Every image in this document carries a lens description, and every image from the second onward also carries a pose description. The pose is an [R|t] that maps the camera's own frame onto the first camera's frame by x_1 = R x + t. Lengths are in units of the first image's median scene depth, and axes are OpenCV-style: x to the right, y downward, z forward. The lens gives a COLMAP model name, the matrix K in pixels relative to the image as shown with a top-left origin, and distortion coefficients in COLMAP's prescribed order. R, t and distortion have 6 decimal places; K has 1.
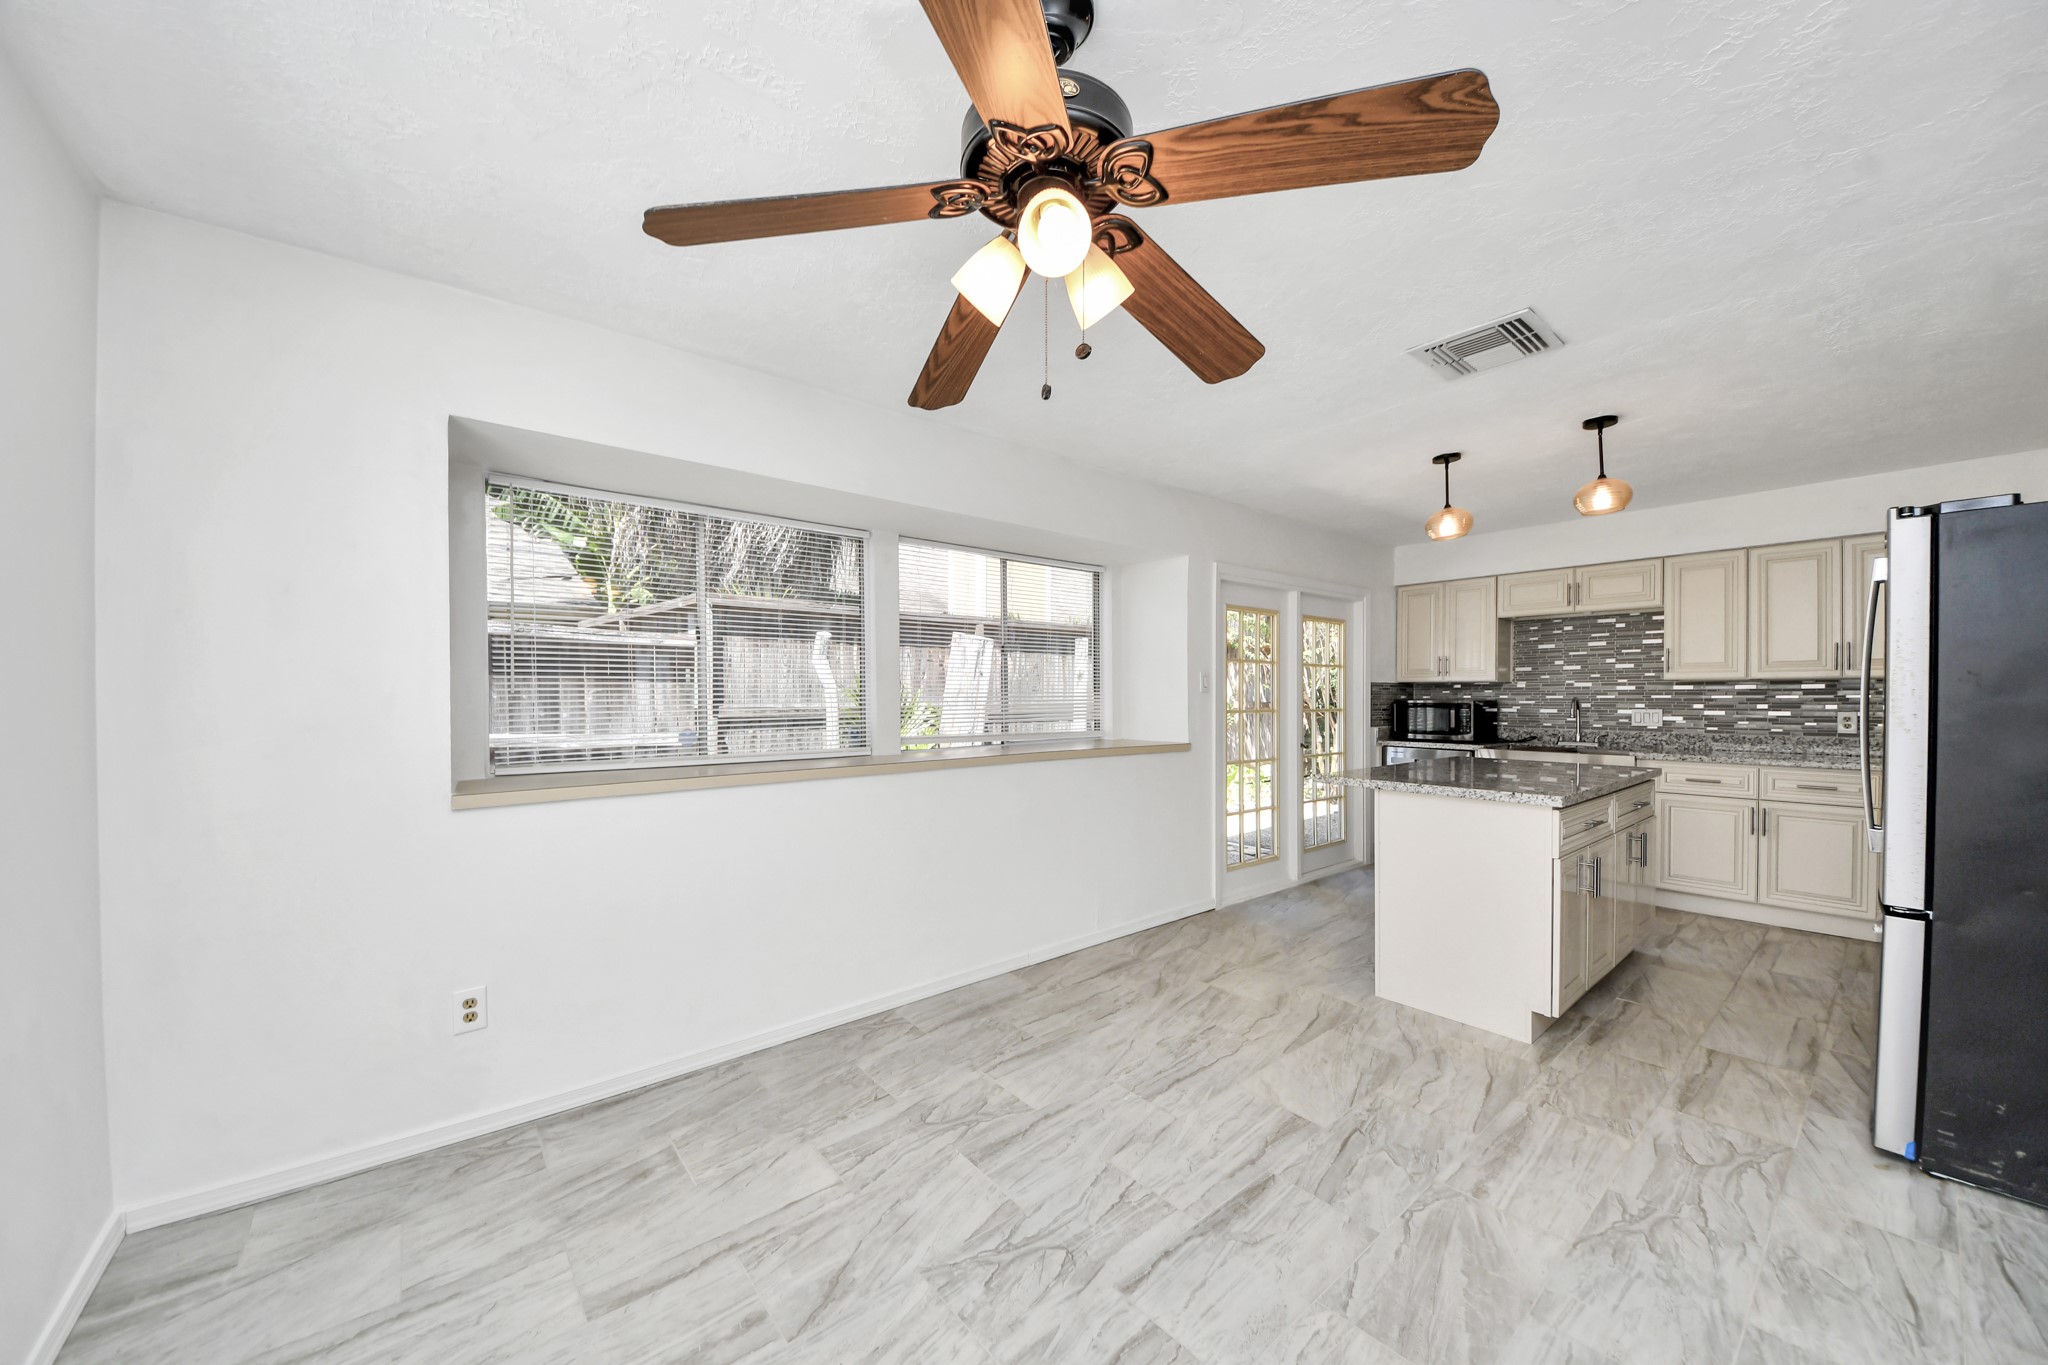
lens RADIAL K [[737.0, 0, 998.3], [0, 737.0, 696.5], [0, 0, 1]] dist [0.028535, -0.021682]
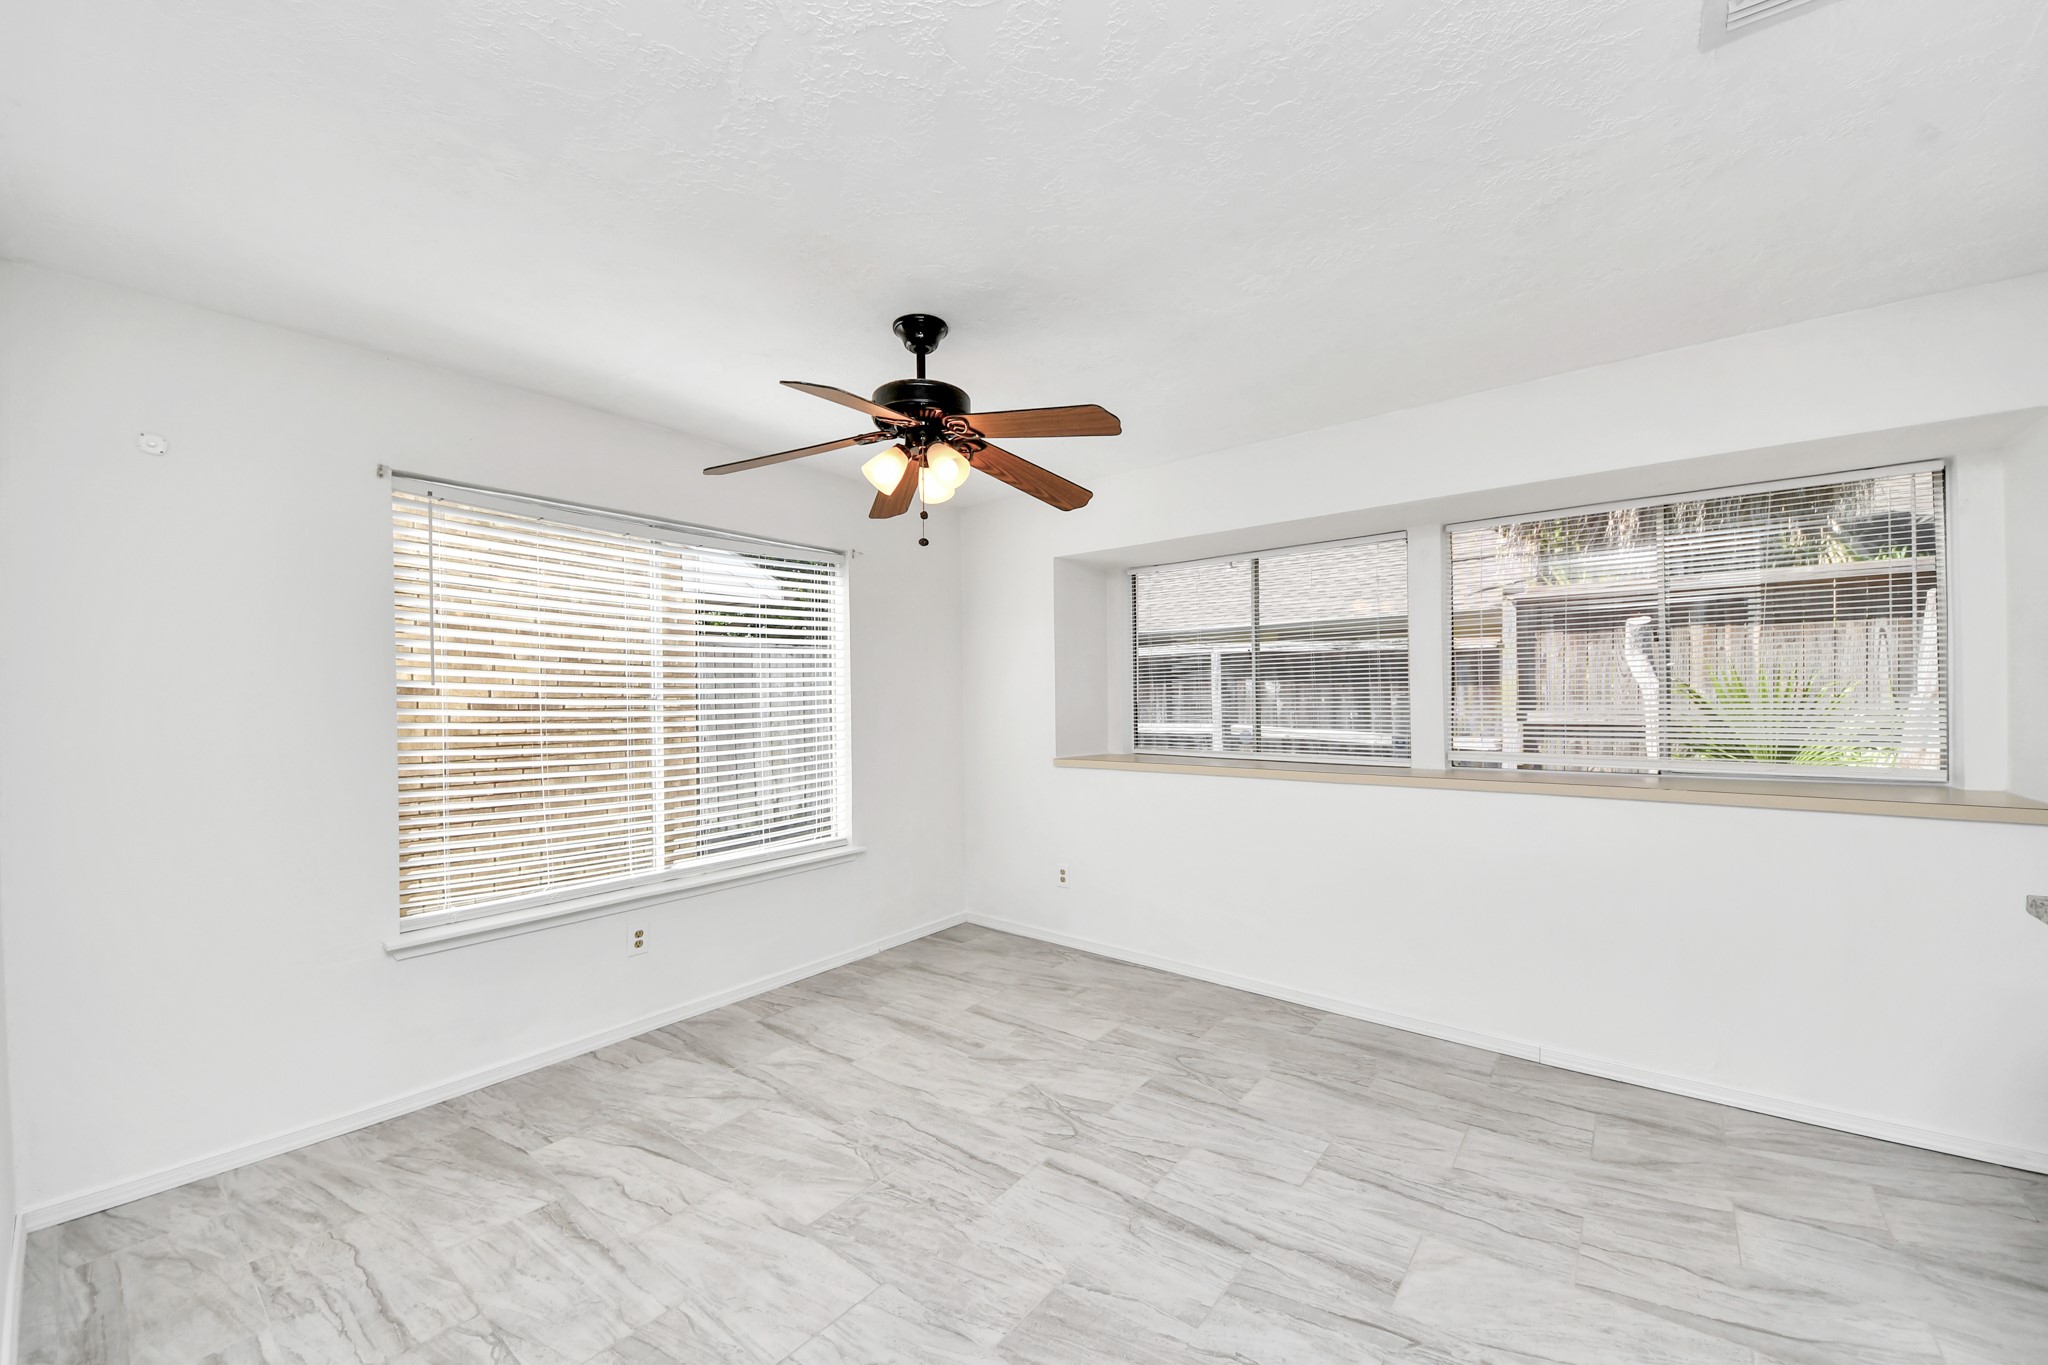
lens RADIAL K [[737.0, 0, 998.3], [0, 737.0, 696.5], [0, 0, 1]] dist [0.028535, -0.021682]
pose [[0.224552, 0.004764, -0.974451, 1.004908], [-0.003754, 0.999985, 0.004024, -0.017357], [0.974455, 0.002755, 0.224566, 0.441483]]
